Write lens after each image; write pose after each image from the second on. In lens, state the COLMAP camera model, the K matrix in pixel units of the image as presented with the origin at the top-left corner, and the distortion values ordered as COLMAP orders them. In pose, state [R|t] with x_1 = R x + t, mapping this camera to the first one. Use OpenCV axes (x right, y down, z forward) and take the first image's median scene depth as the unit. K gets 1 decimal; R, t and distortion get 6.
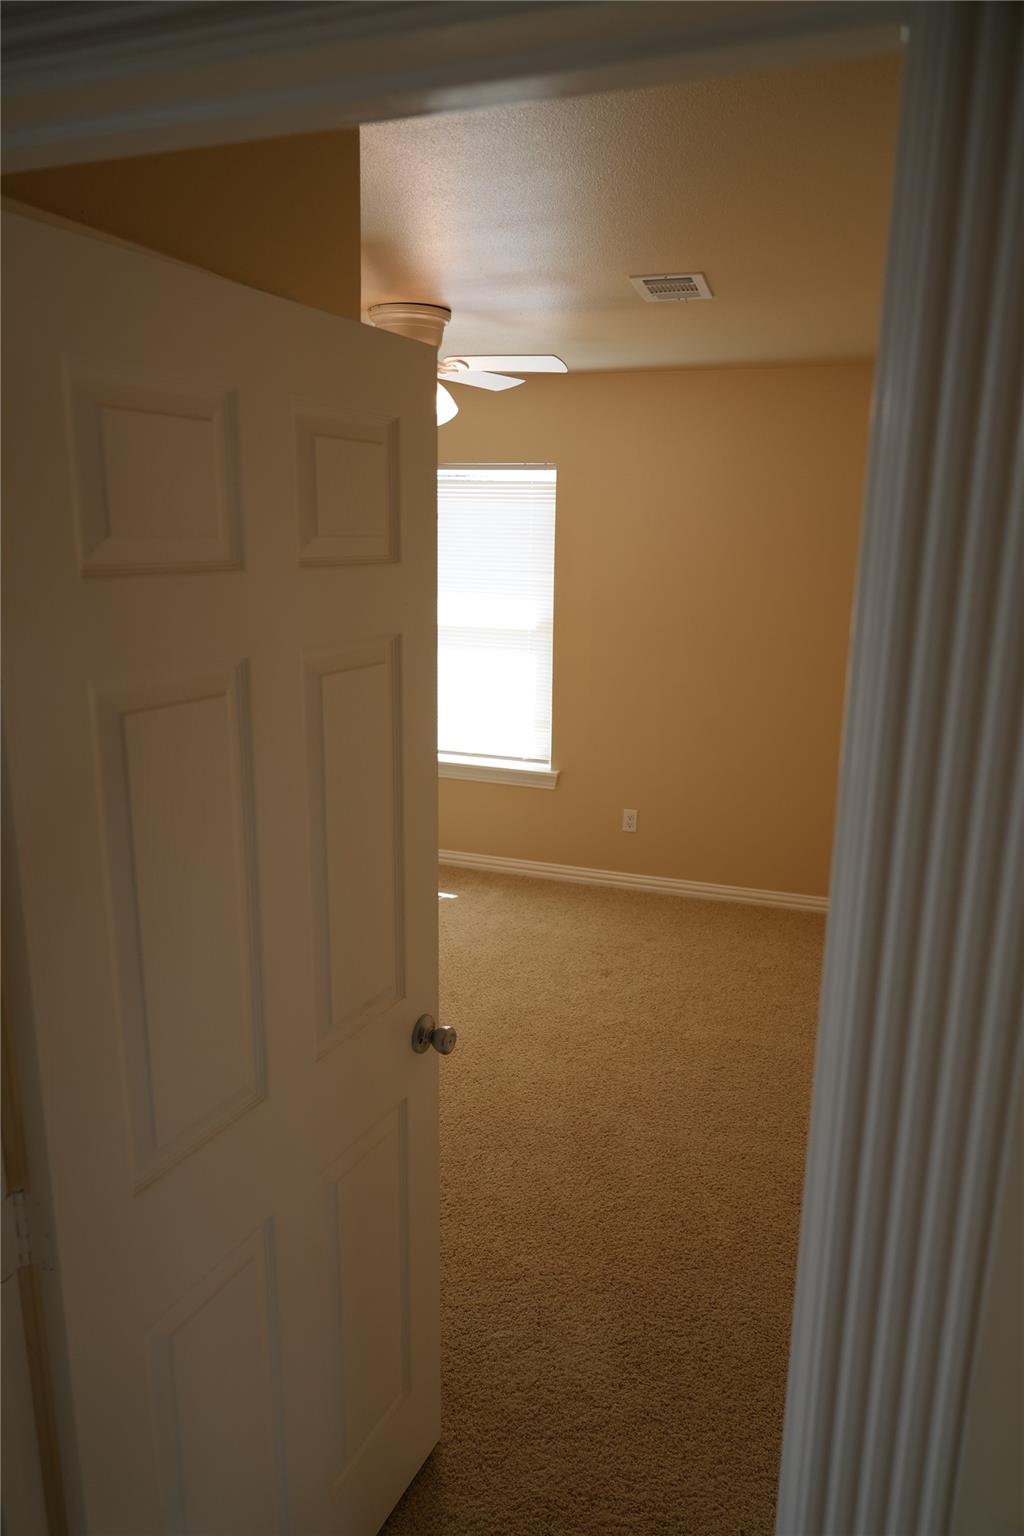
lens RADIAL K [[1024.9, 0, 510.5], [0, 1024.9, 761.4], [0, 0, 1]] dist [0.000504, -0.001608]
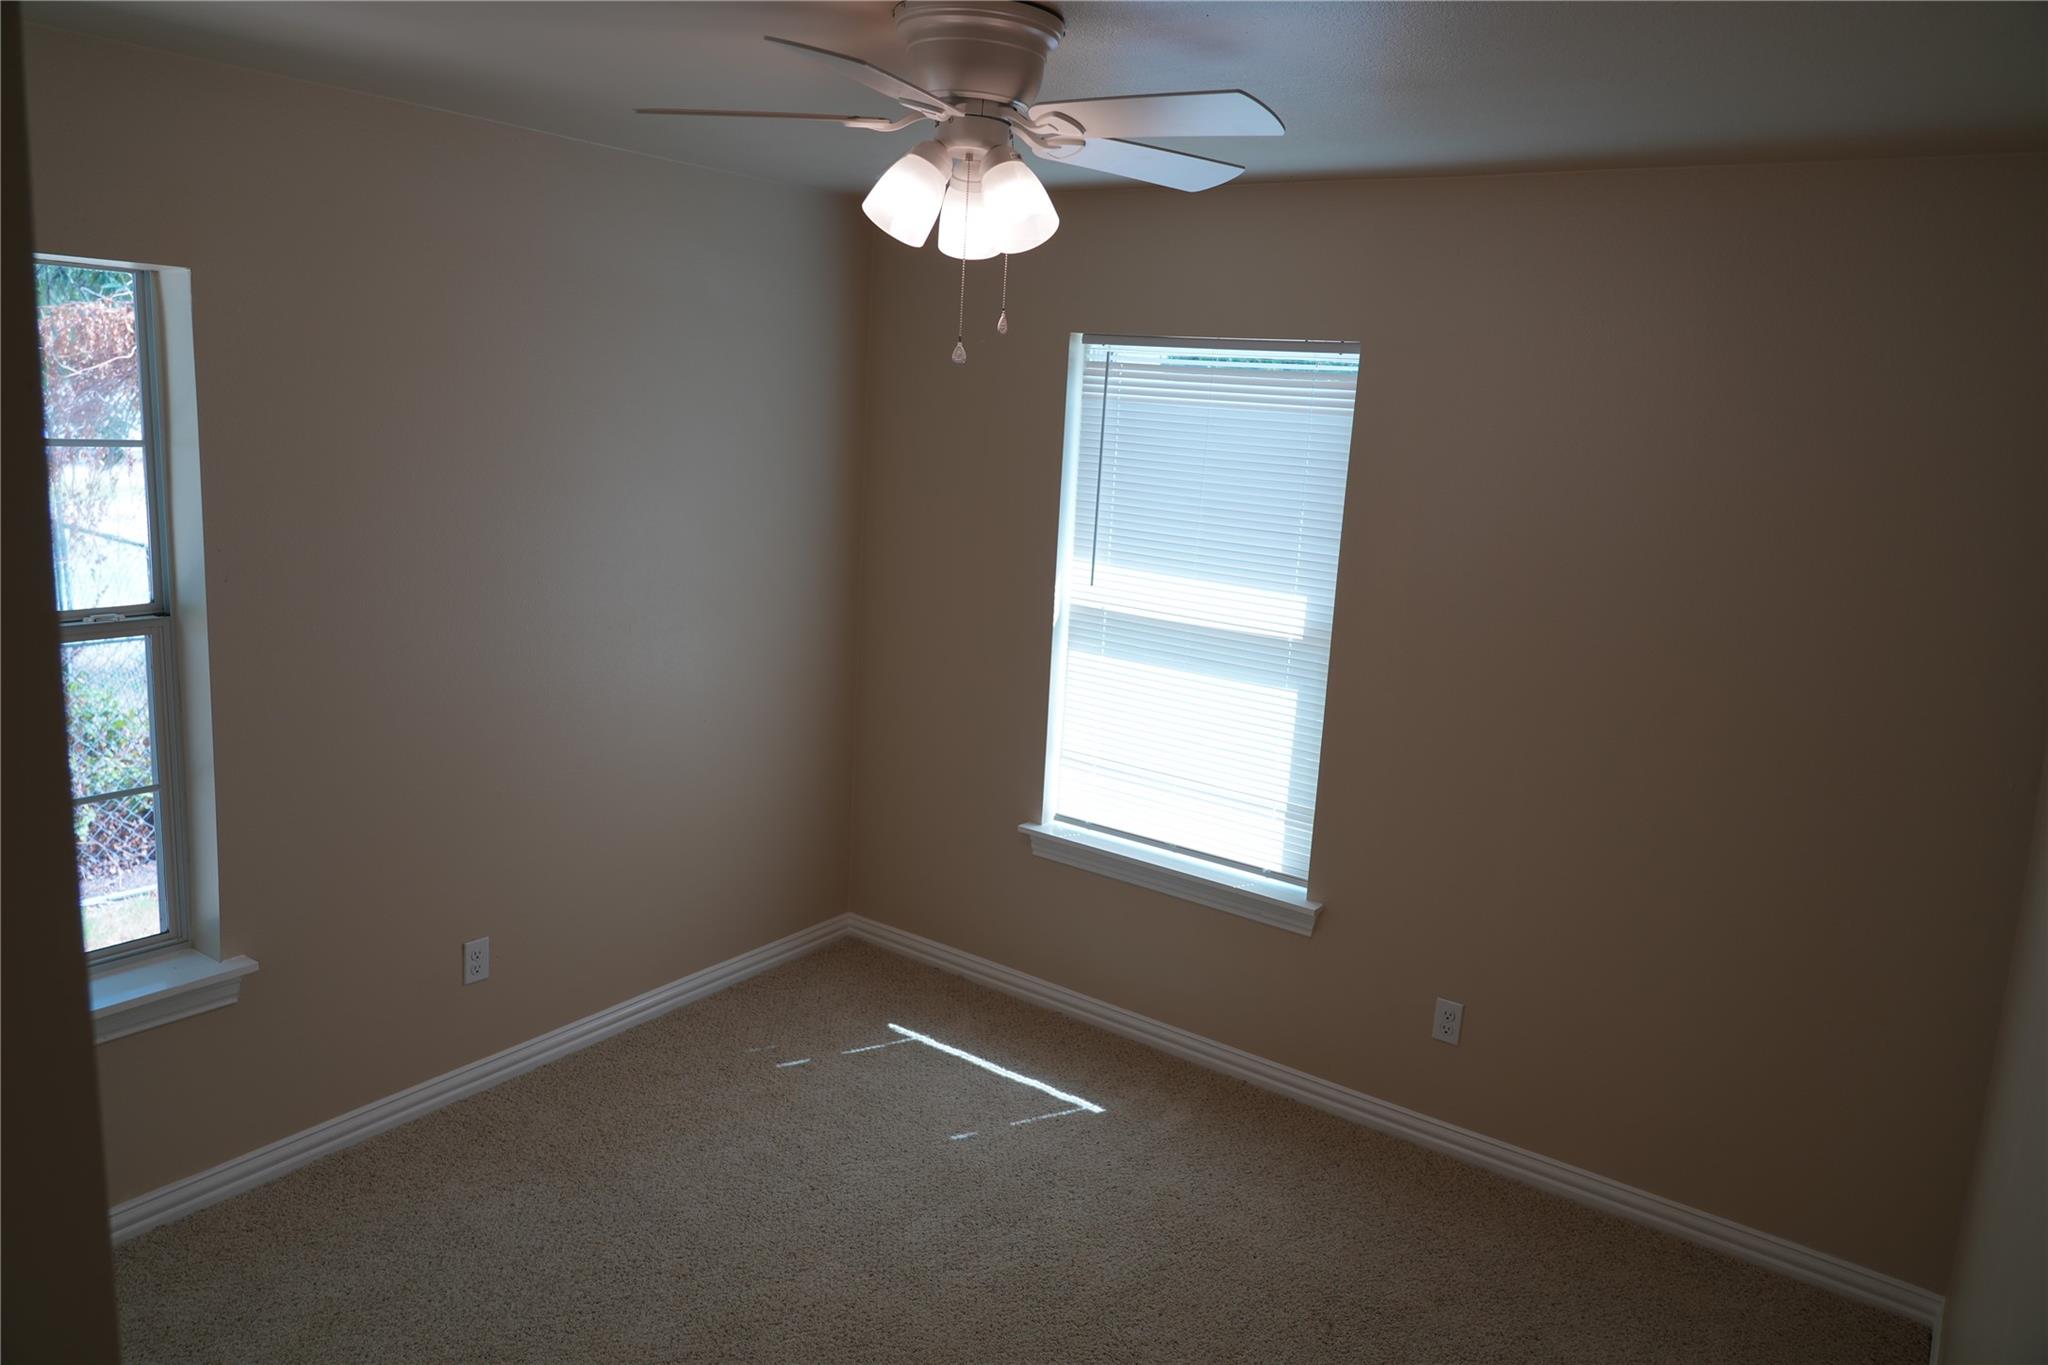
lens RADIAL K [[1366.5, 0, 1024.6], [0, 1366.5, 668.5], [0, 0, 1]] dist [0.000504, -0.001608]
pose [[0.957582, 0.093242, -0.272660, 0.085461], [-0.106128, 0.993809, -0.032867, -0.076665], [0.267908, 0.060409, 0.961549, 0.270079]]
